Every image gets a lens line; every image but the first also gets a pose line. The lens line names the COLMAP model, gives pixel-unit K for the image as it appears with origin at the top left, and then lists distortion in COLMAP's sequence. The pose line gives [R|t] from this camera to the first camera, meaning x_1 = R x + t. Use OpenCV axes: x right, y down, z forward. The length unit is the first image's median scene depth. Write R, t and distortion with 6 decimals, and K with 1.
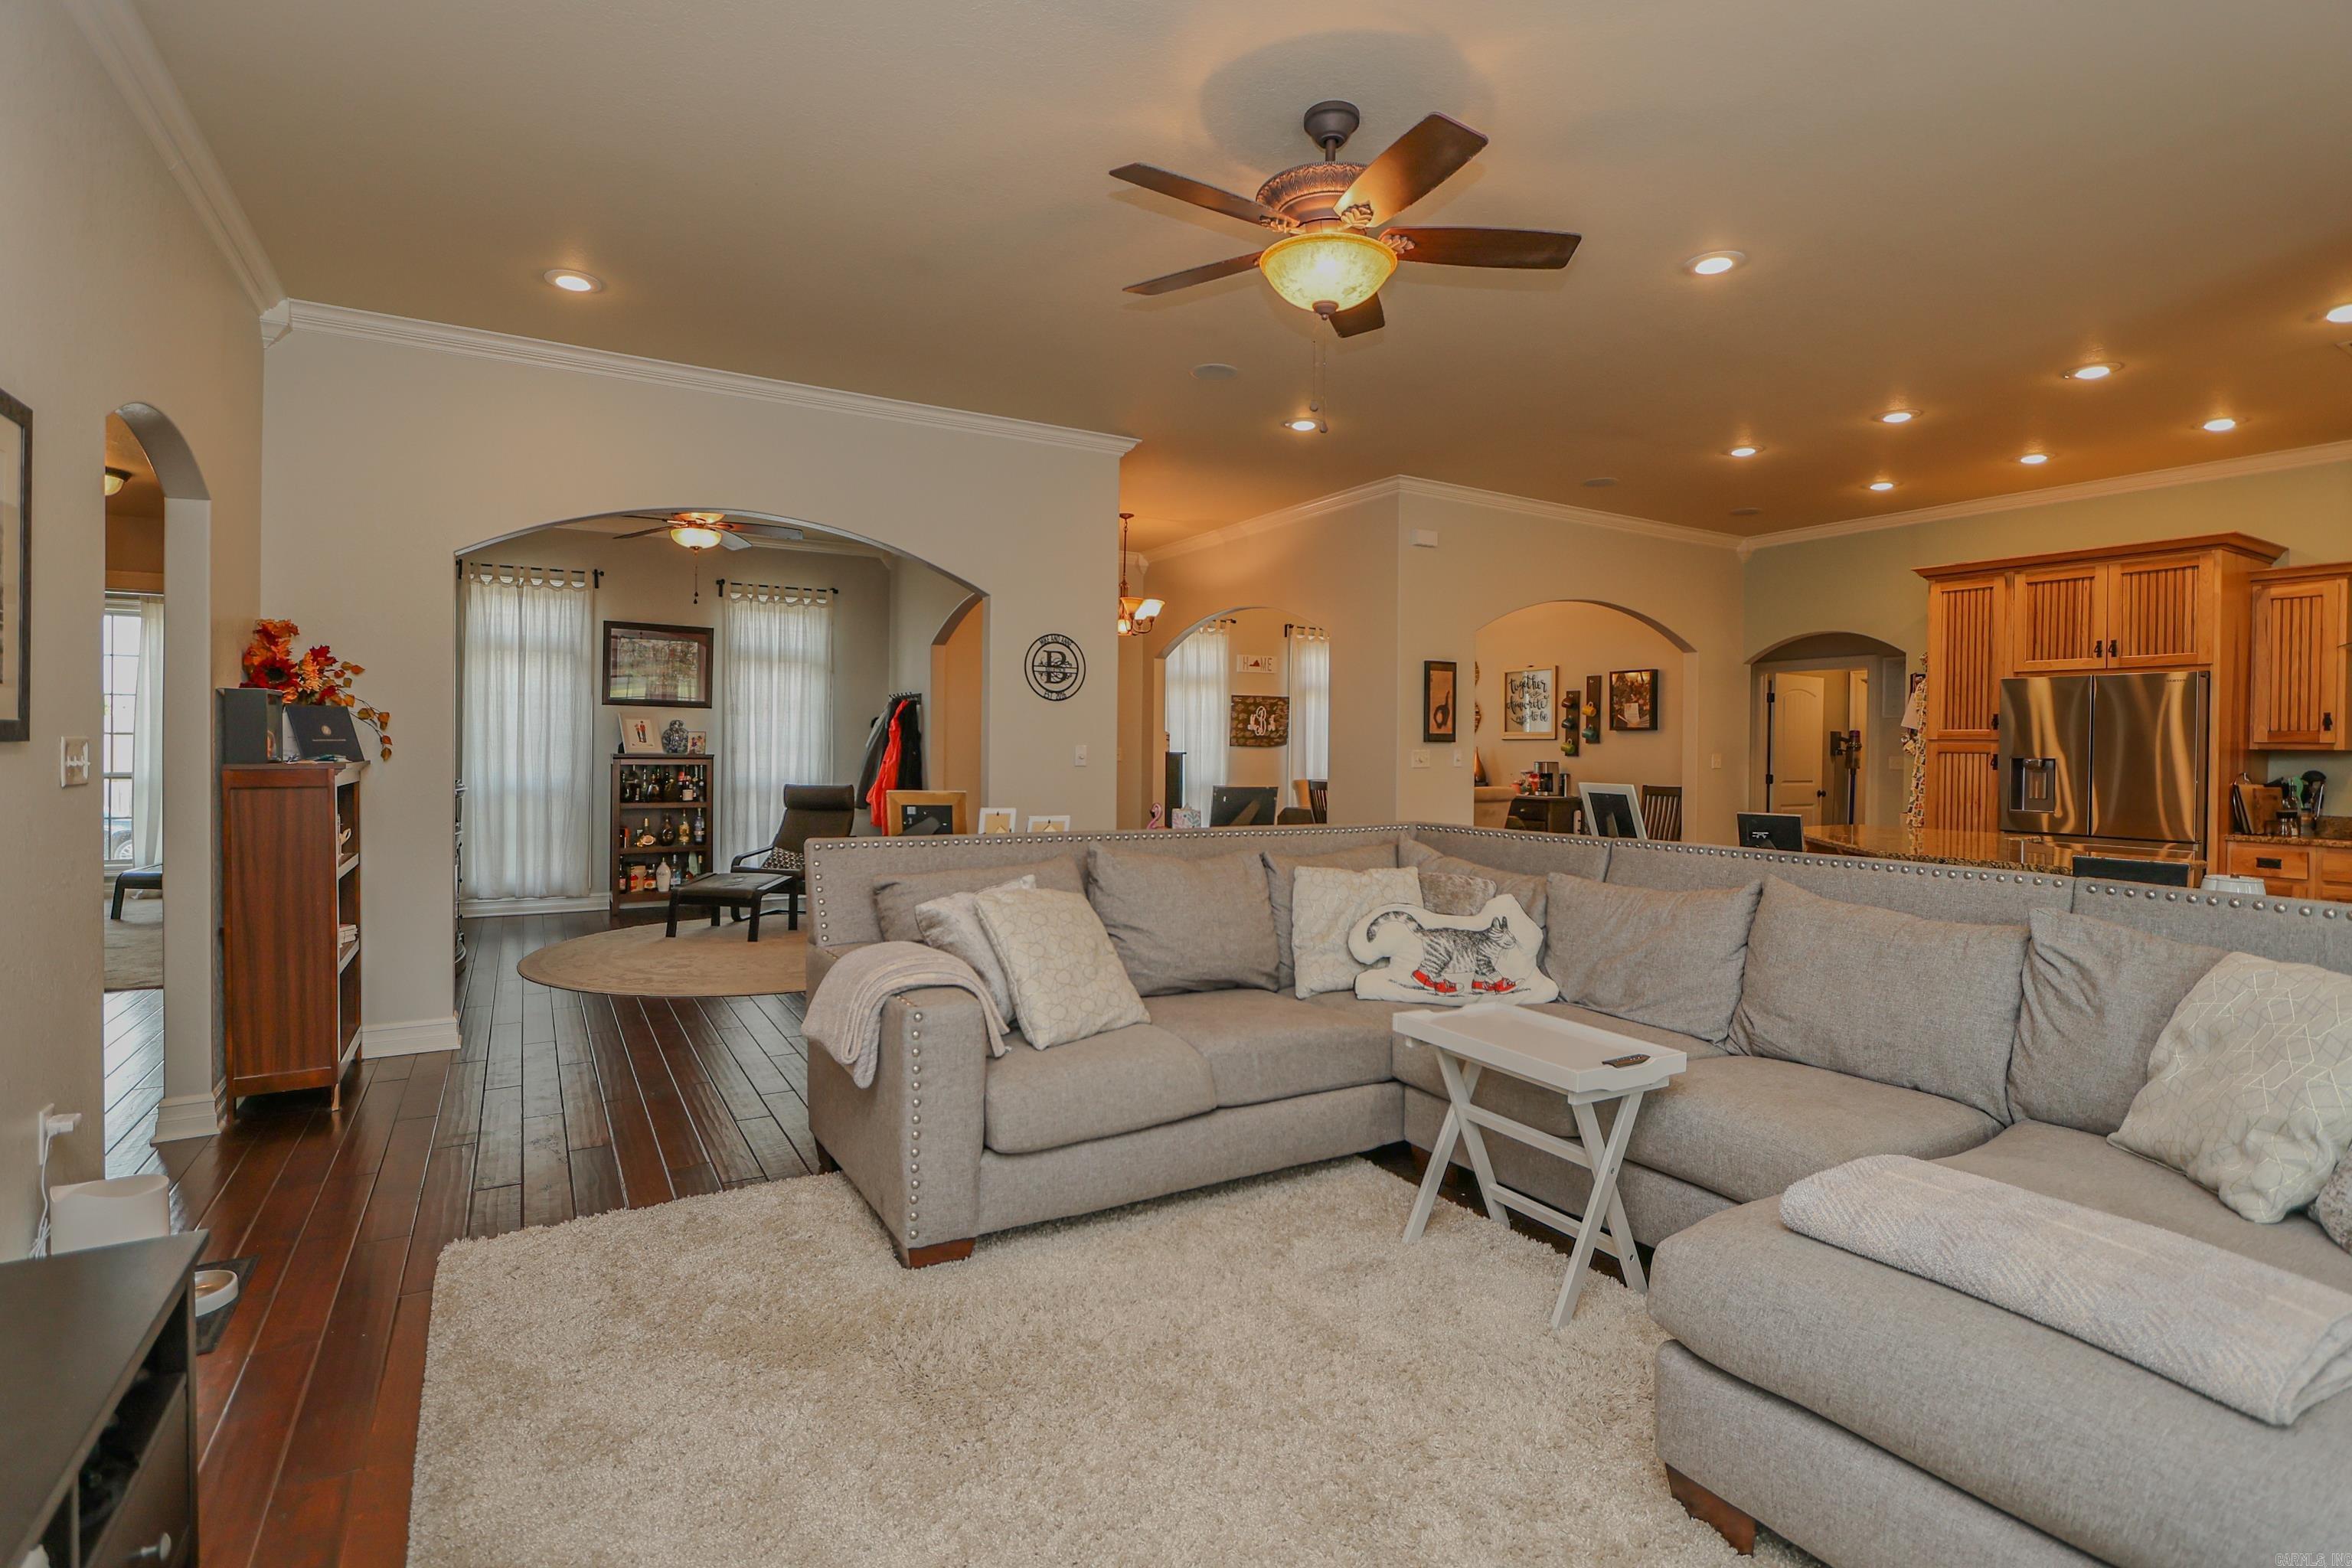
lens RADIAL K [[1101.7, 0, 1161.2], [0, 1101.7, 751.7], [0, 0, 1]] dist [-0.005237, 0.000074]
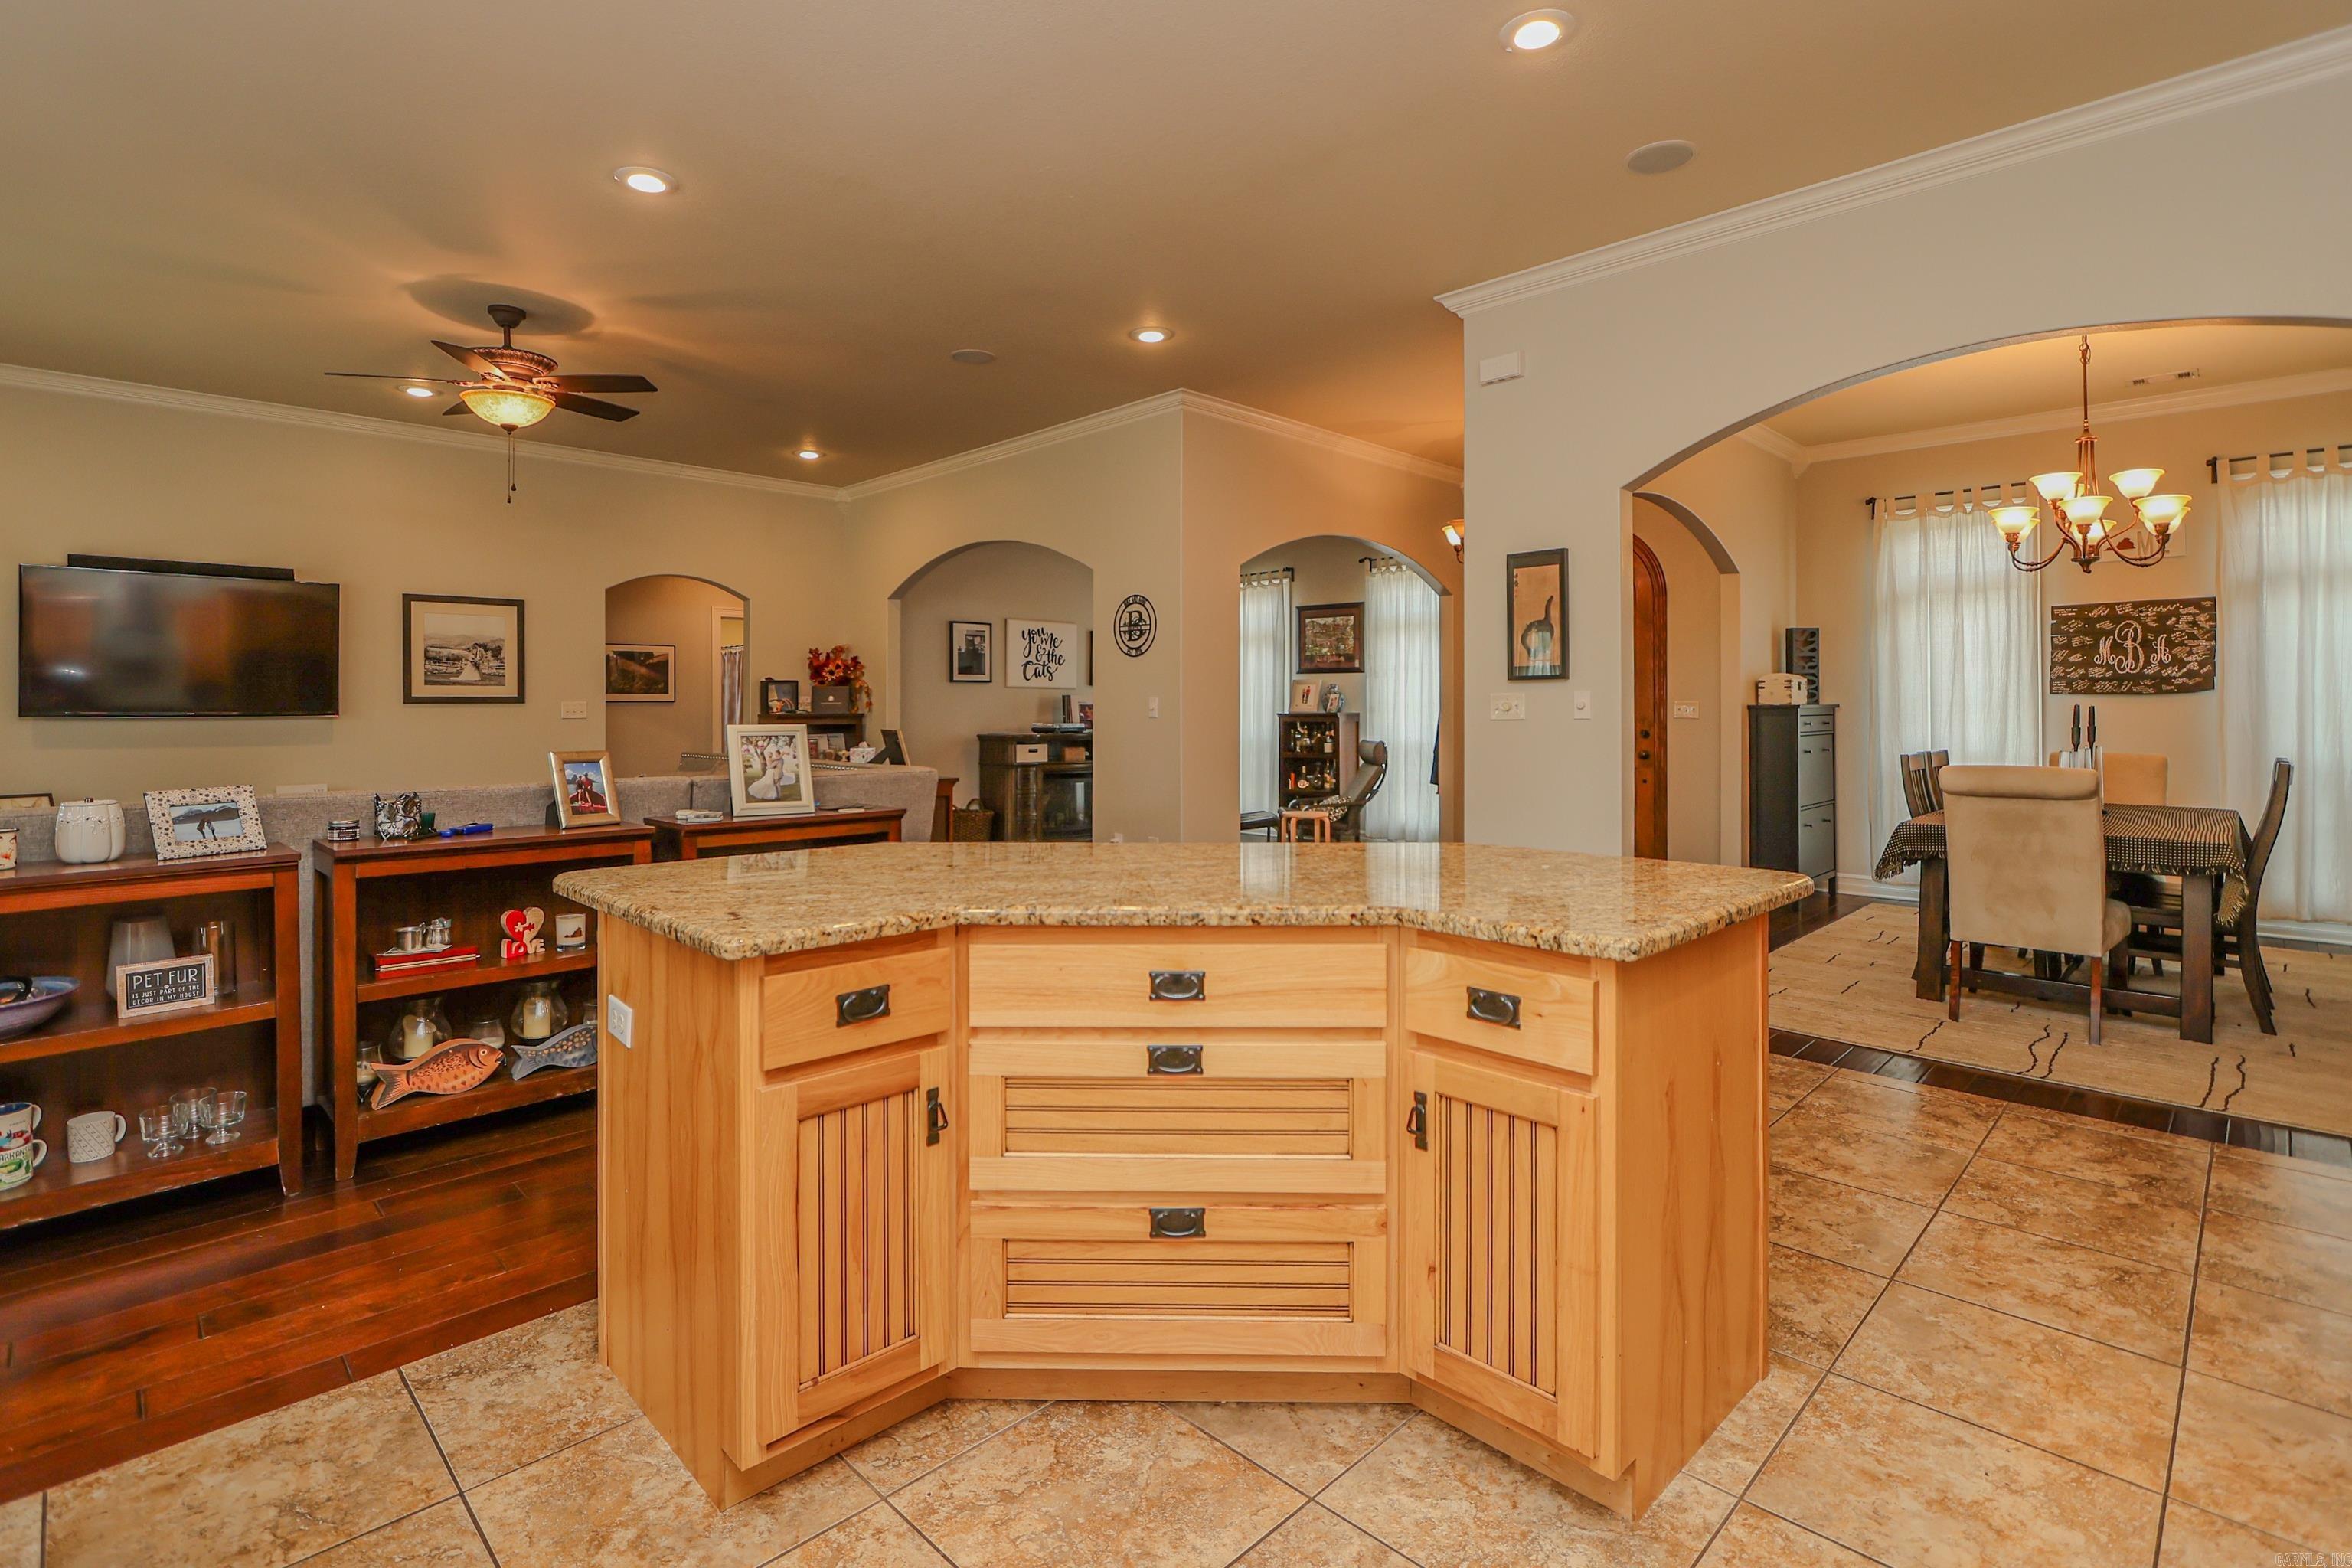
lens RADIAL K [[1123.3, 0, 1168.1], [0, 1123.3, 707.6], [0, 0, 1]] dist [-0.010451, 0.000728]
pose [[0.250982, -0.013694, -0.967895, 0.682418], [0.000579, 0.999902, -0.013997, 0.013201], [0.967992, 0.002952, 0.250965, 0.529425]]
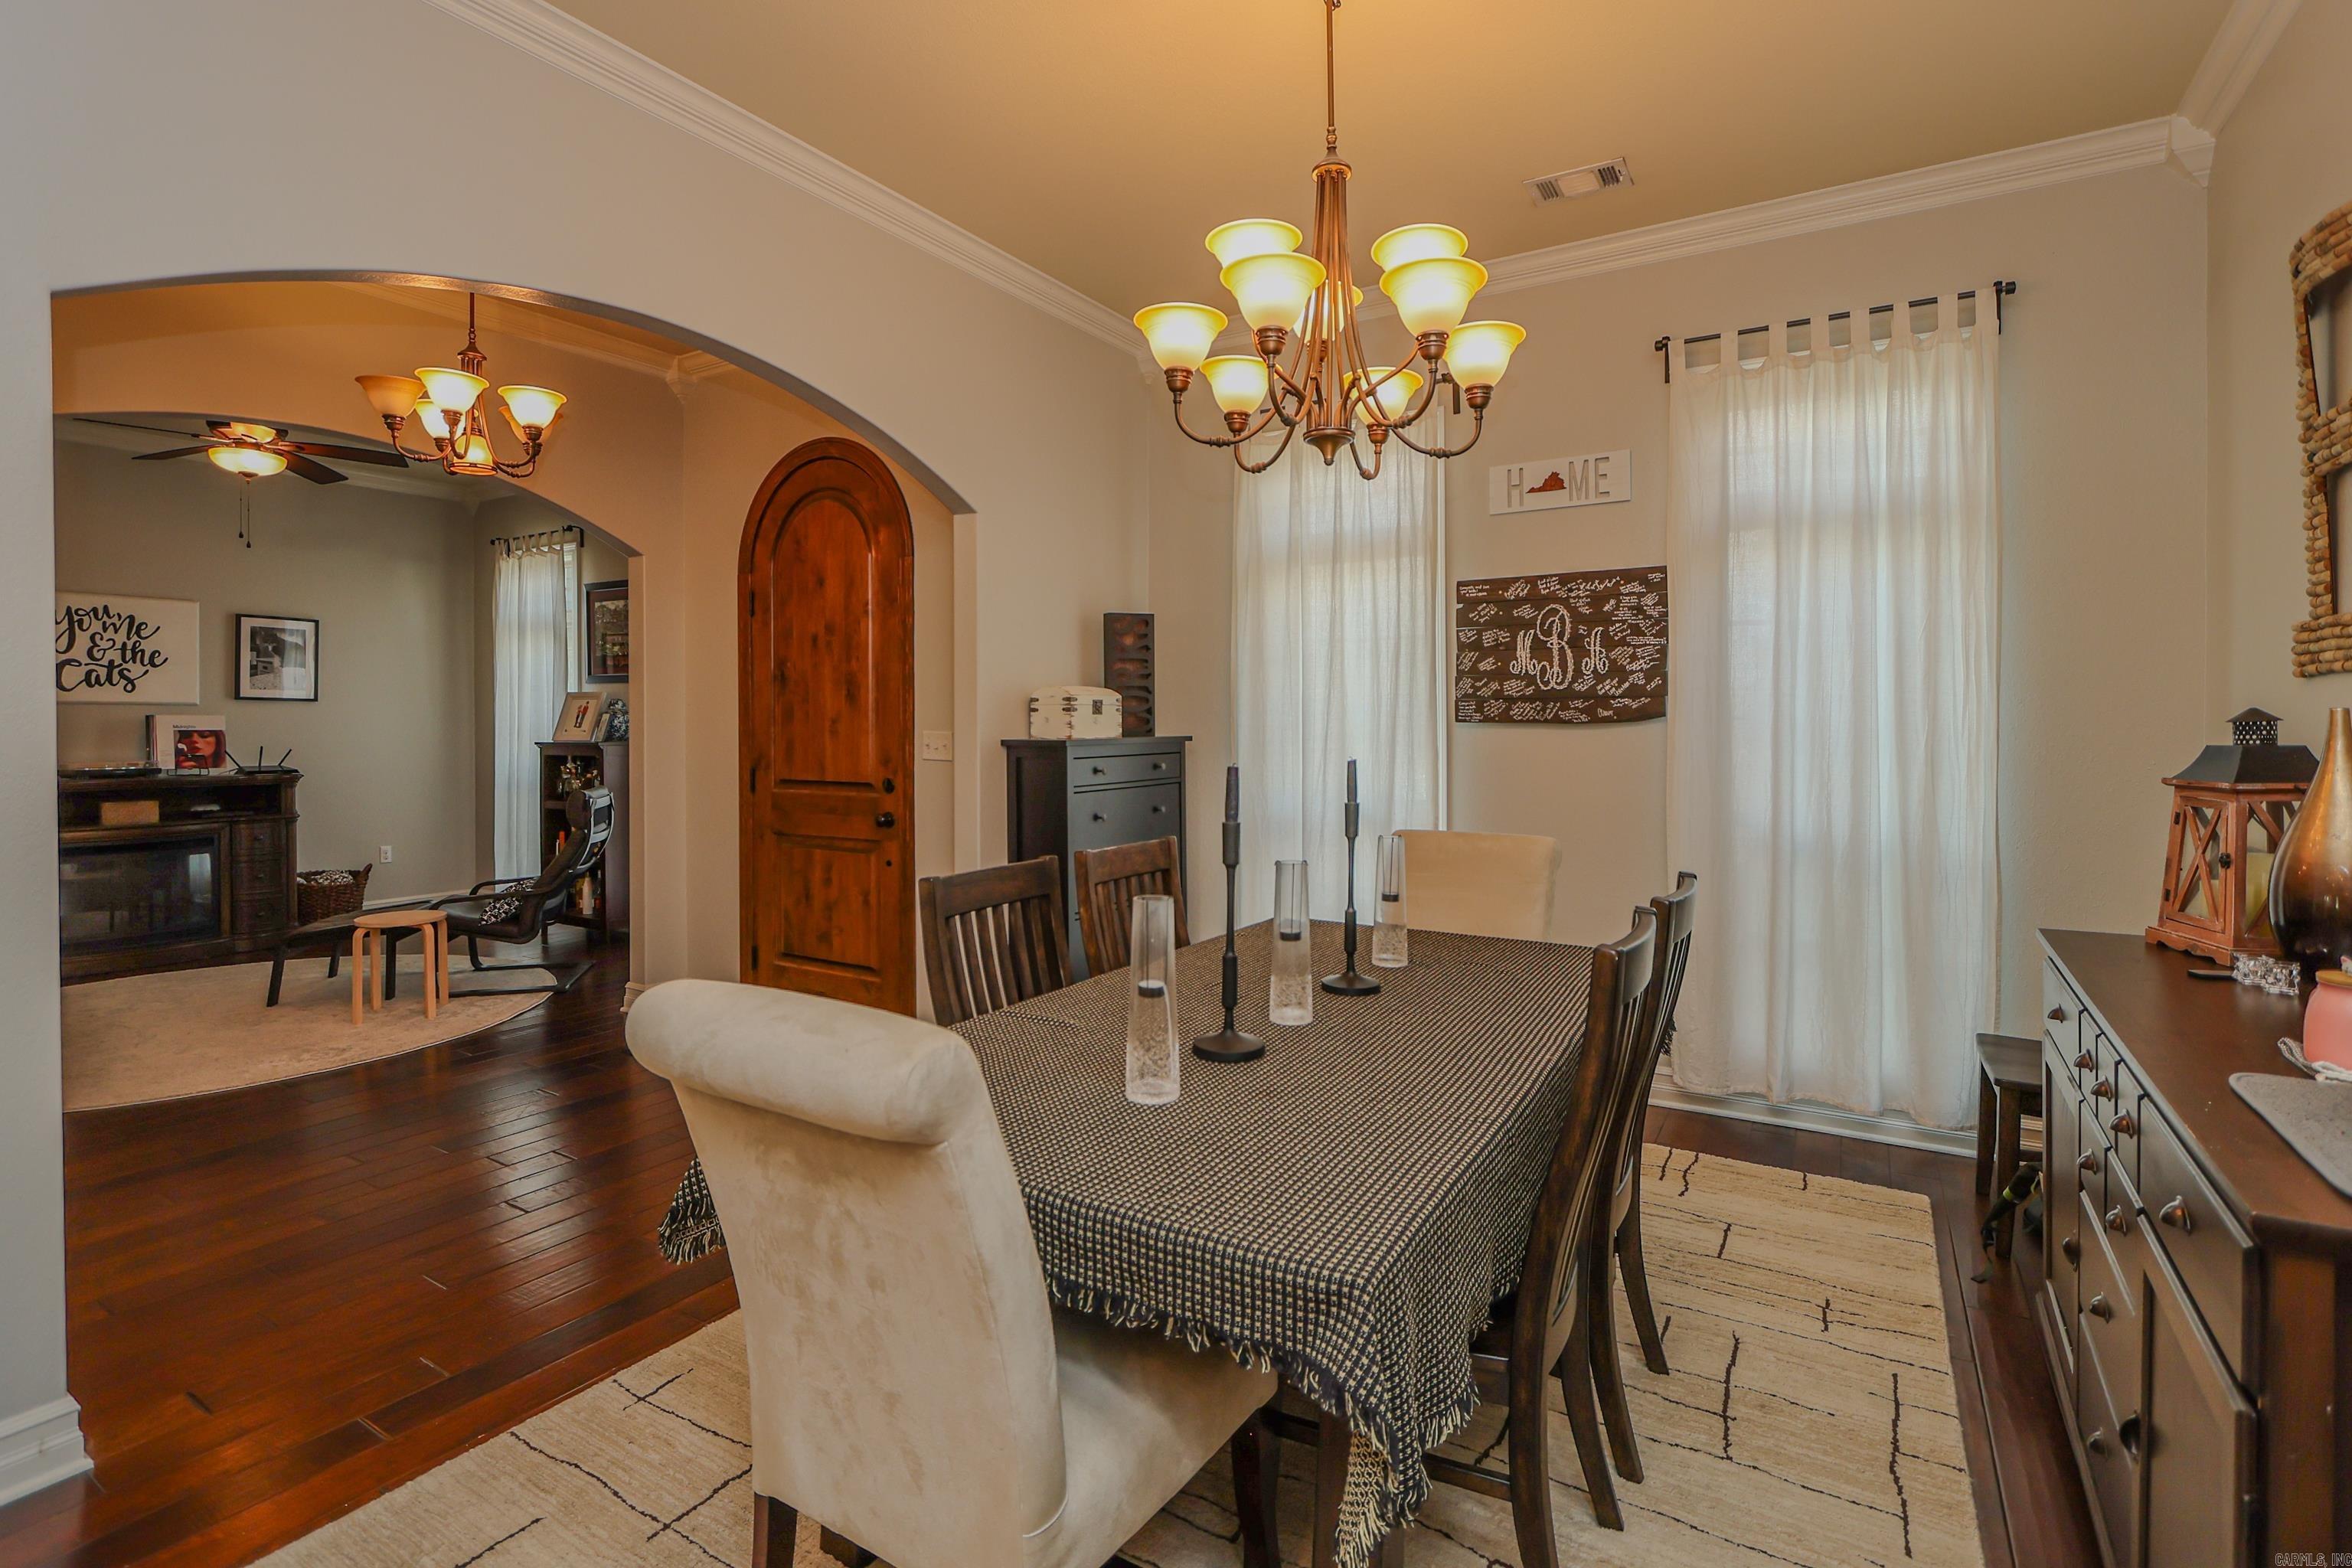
lens RADIAL K [[1110.5, 0, 1174.2], [0, 1110.5, 728.4], [0, 0, 1]] dist [-0.011620, 0.001549]
pose [[0.467737, -0.005156, -0.883853, 0.453678], [0.004315, 0.999984, -0.003550, -0.002840], [0.883857, -0.002153, 0.467752, 0.985917]]
